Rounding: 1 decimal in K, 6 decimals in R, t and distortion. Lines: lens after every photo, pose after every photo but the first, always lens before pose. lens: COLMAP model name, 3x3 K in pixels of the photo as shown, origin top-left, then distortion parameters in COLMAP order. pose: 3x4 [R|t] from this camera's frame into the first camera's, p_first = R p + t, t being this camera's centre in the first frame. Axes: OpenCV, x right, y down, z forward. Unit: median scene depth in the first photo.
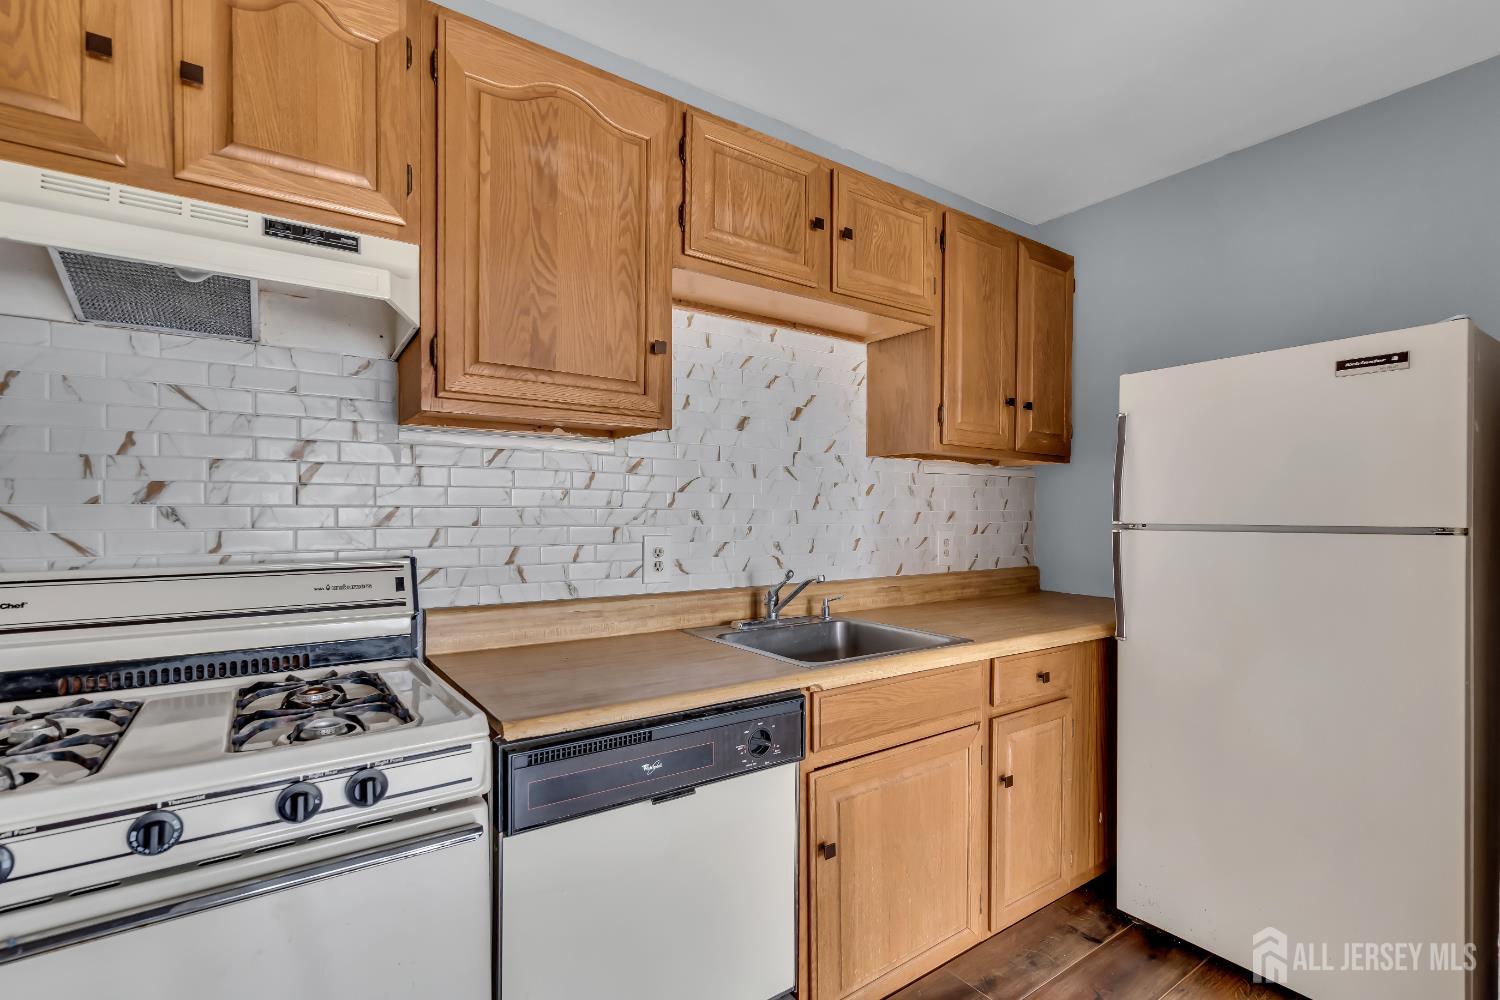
lens RADIAL K [[692.1, 0, 743.8], [0, 692.1, 514.4], [0, 0, 1]] dist [0.000887, 0.000573]
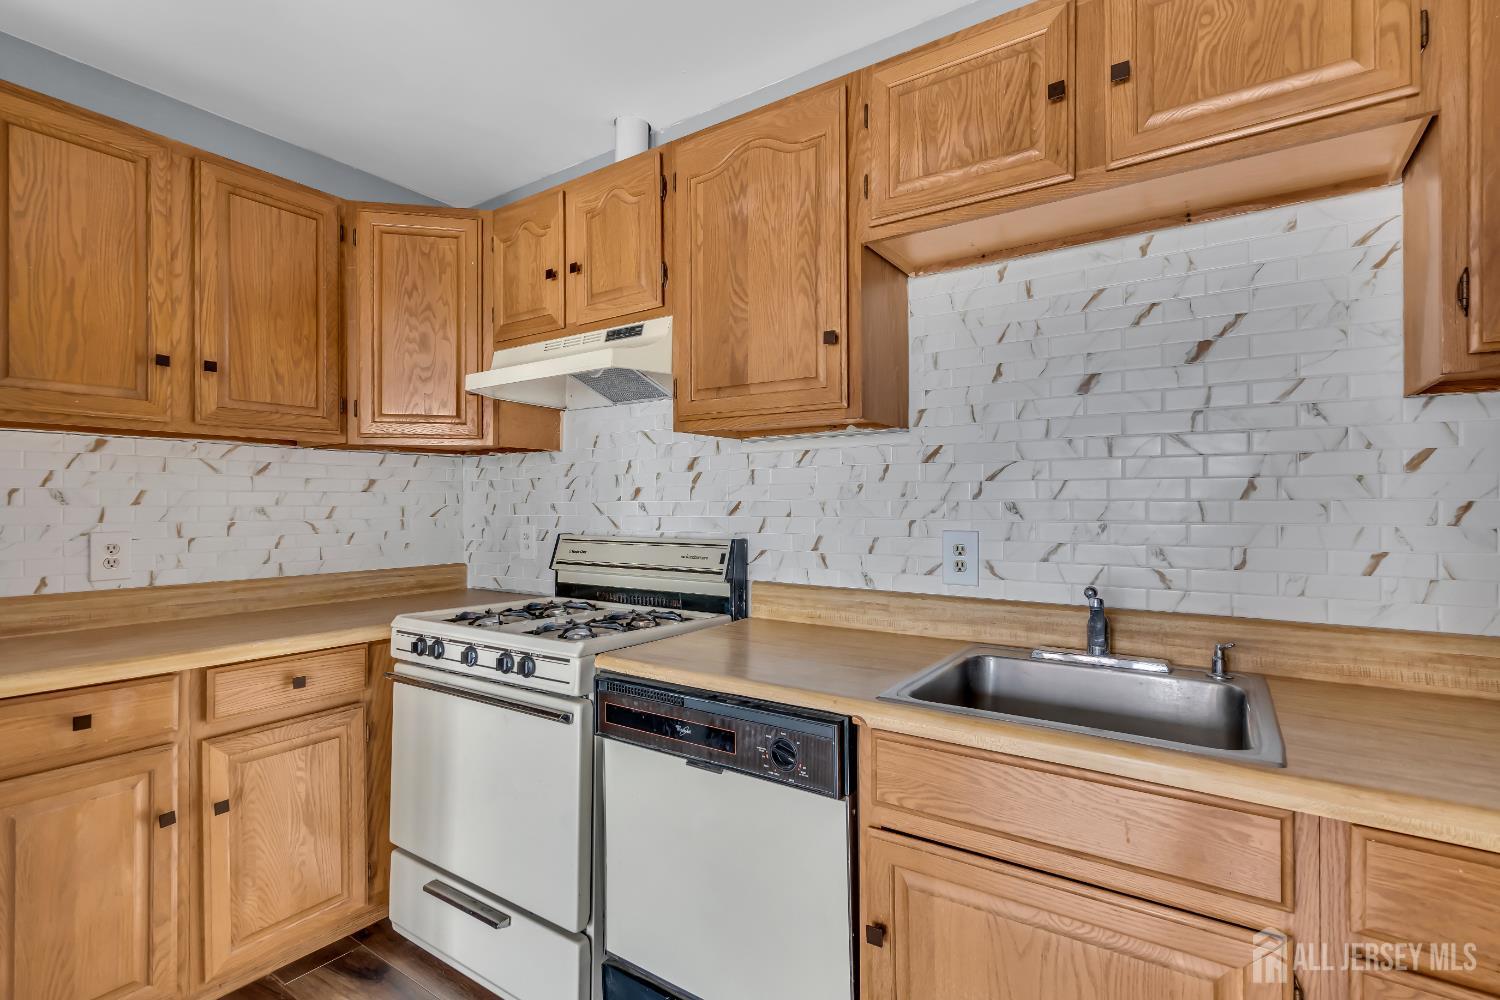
lens RADIAL K [[692.1, 0, 747.7], [0, 692.1, 497.3], [0, 0, 1]] dist [0.000887, 0.000573]
pose [[0.357597, -0.013505, -0.933778, 0.776470], [-0.001475, 0.999886, -0.015026, 0.001521], [0.933875, 0.006750, 0.357536, 0.556854]]
